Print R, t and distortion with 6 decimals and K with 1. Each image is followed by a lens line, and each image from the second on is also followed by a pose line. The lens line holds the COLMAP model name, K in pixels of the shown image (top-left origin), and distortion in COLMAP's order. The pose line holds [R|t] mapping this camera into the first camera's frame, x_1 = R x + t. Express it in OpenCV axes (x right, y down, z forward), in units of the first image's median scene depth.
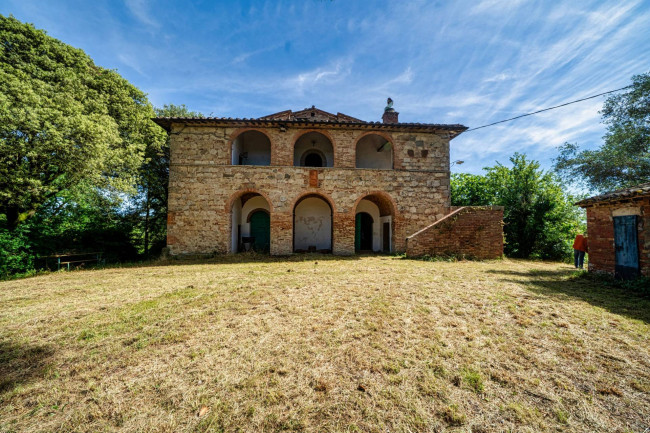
lens RADIAL K [[273.6, 0, 326.8], [0, 273.6, 212.6], [0, 0, 1]] dist [-0.000319, 0.001676]
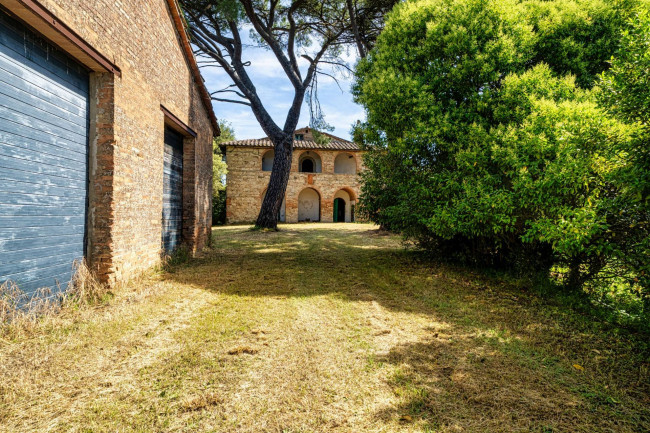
lens RADIAL K [[368.3, 0, 327.0], [0, 368.3, 214.2], [0, 0, 1]] dist [0.026713, -0.000430]
pose [[0.995103, 0.002583, 0.098806, -0.172532], [-0.009334, 0.997647, 0.067923, -0.062437], [-0.098399, -0.068513, 0.992786, -1.348749]]
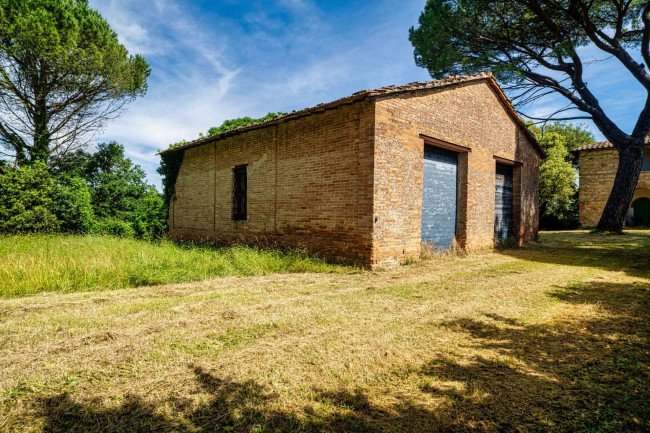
lens RADIAL K [[368.3, 0, 321.6], [0, 368.3, 215.2], [0, 0, 1]] dist [0.026713, -0.000430]
pose [[0.679306, -0.001992, -0.733853, 0.051777], [0.044781, 0.998245, 0.038743, -0.086811], [0.732488, -0.059181, 0.678203, -1.784008]]
